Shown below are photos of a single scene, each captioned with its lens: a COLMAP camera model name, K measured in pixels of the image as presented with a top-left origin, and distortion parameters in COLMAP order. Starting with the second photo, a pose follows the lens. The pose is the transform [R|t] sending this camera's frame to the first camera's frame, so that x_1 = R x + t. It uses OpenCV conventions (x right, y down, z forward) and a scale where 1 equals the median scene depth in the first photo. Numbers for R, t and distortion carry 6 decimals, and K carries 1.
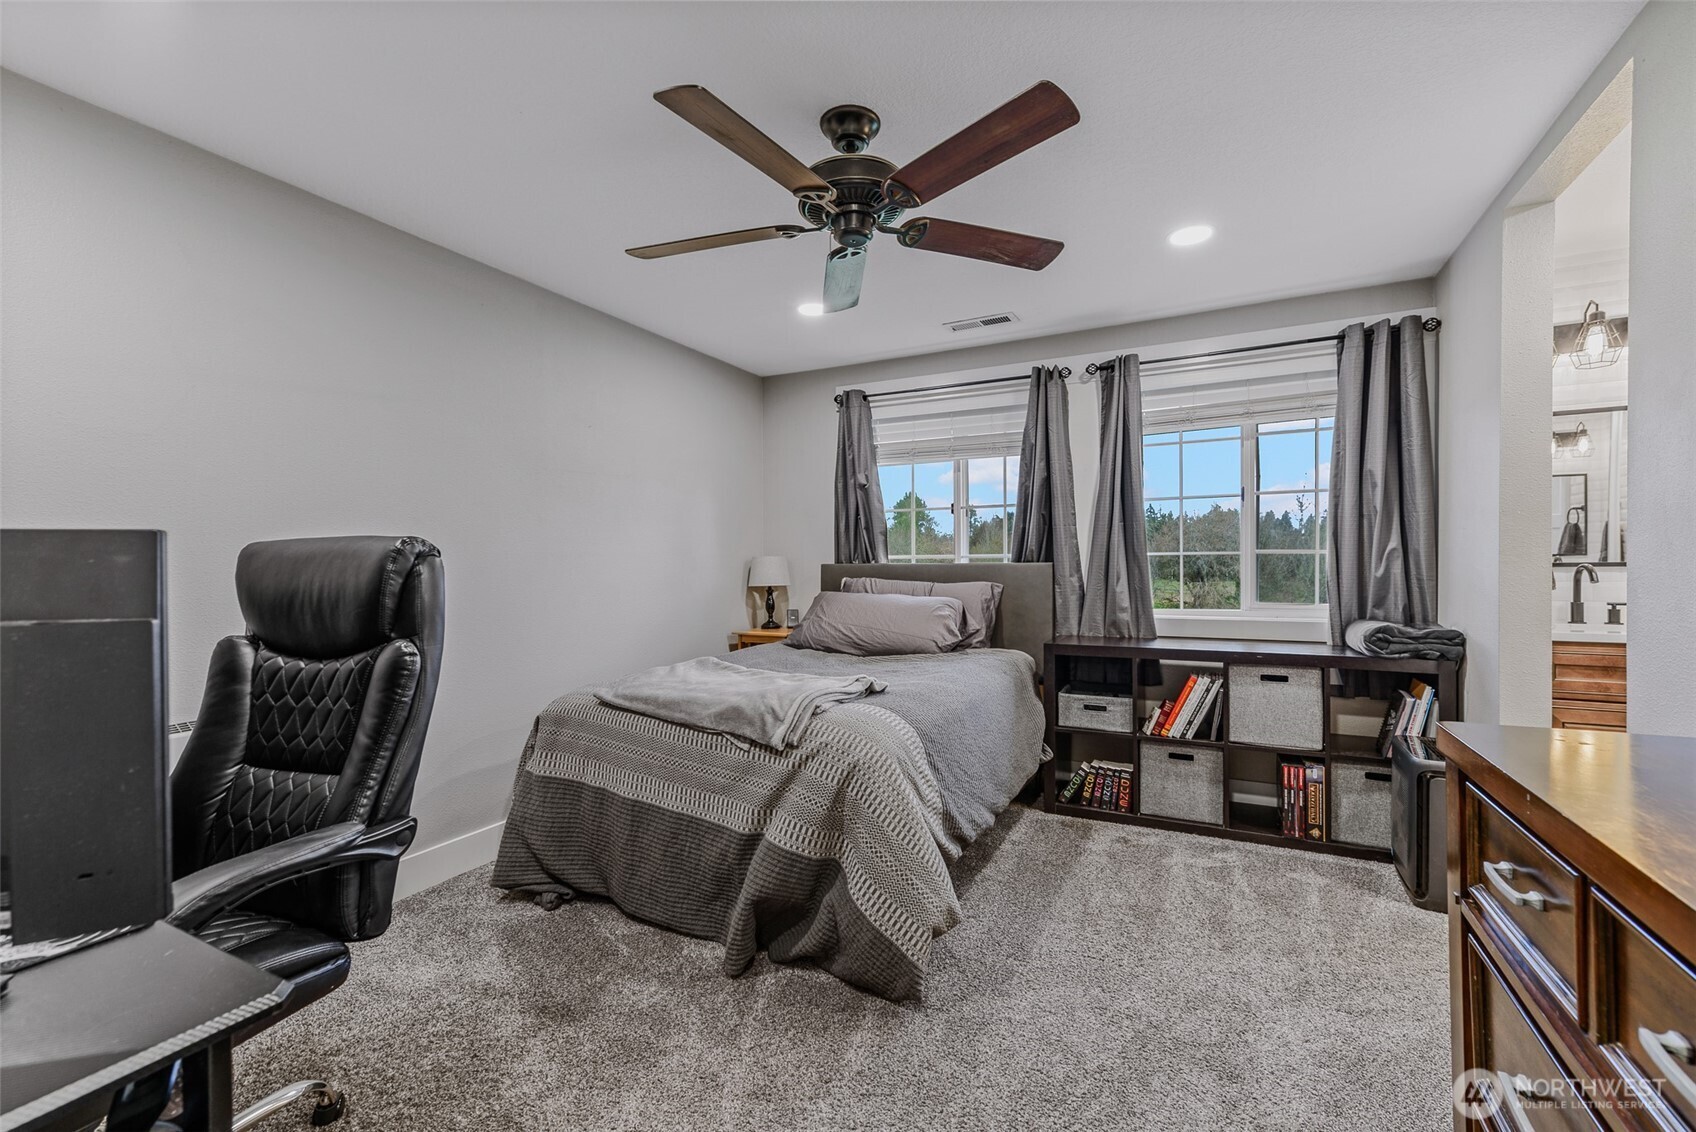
lens RADIAL K [[732.2, 0, 851.0], [0, 732.2, 561.4], [0, 0, 1]] dist [0.010333, -0.000225]
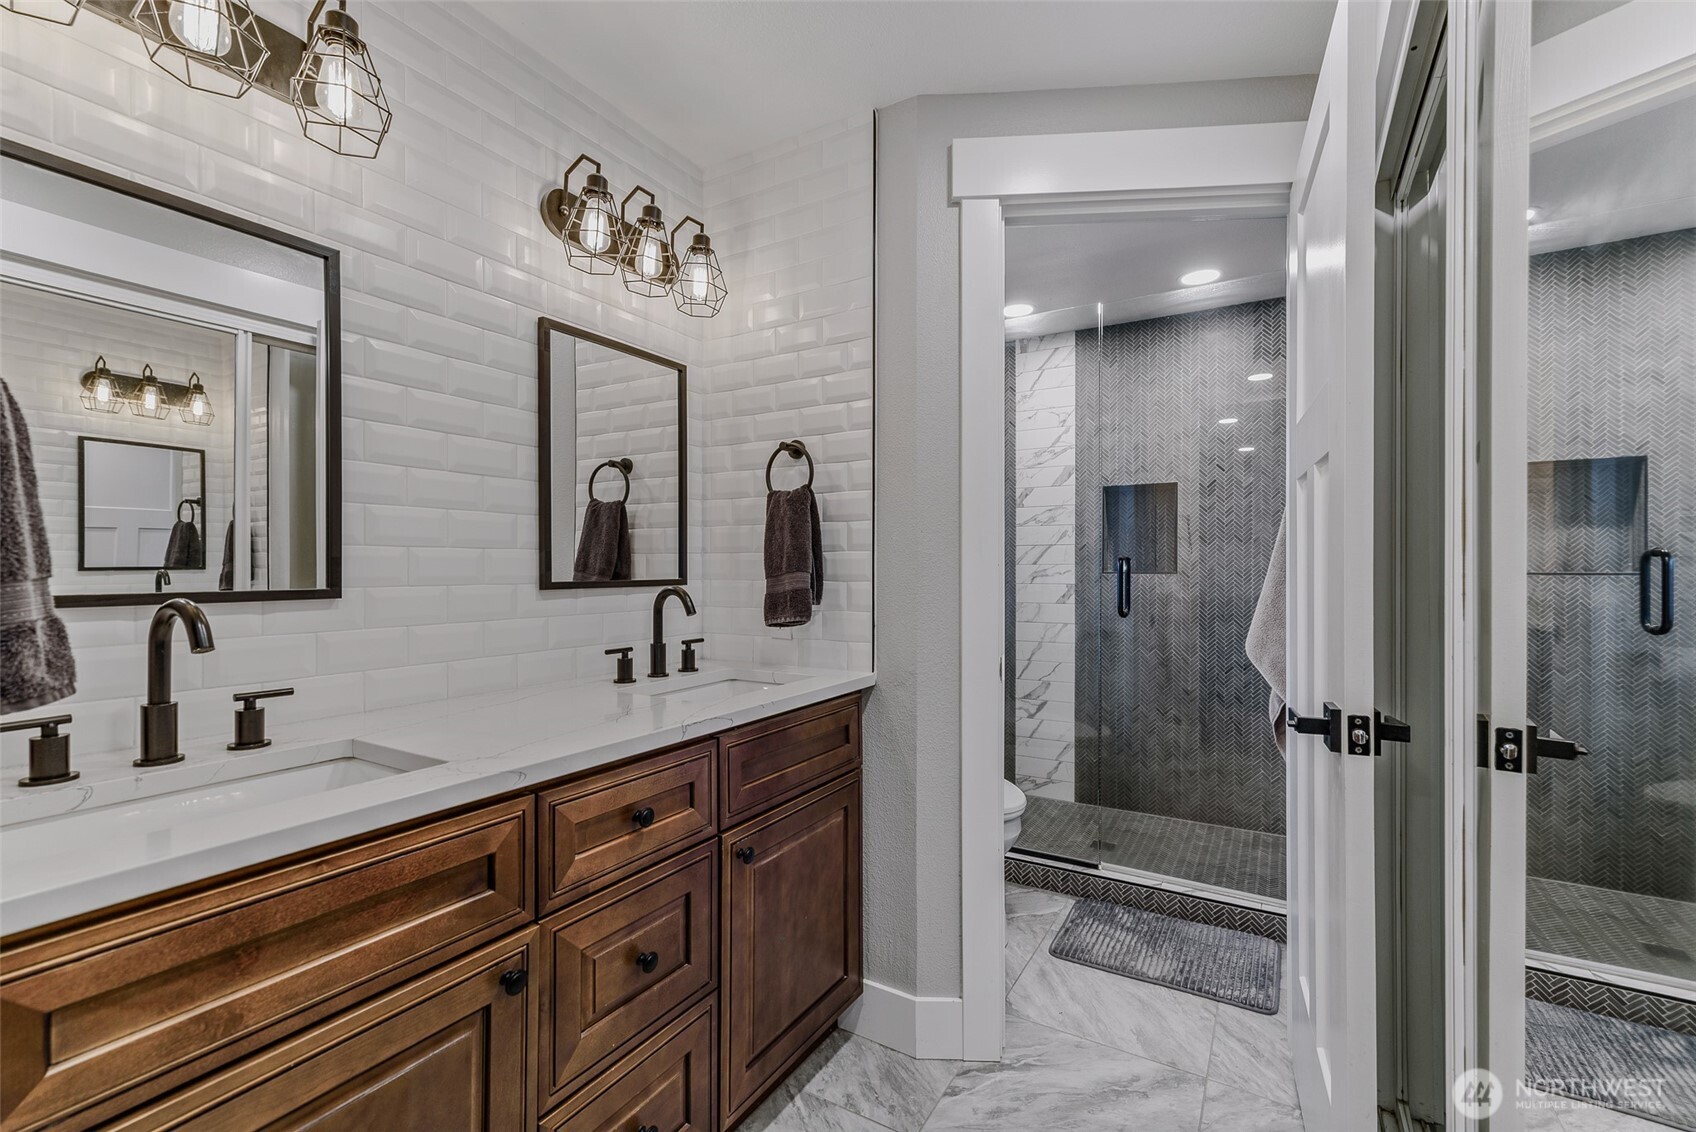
lens RADIAL K [[729.5, 0, 856.4], [0, 729.5, 570.0], [0, 0, 1]] dist [0.012137, -0.000182]
pose [[0.069023, 0.000347, 0.997615, 0.644475], [0.002214, 0.999997, -0.000501, -0.010012], [-0.997613, 0.002243, 0.069022, 0.633162]]
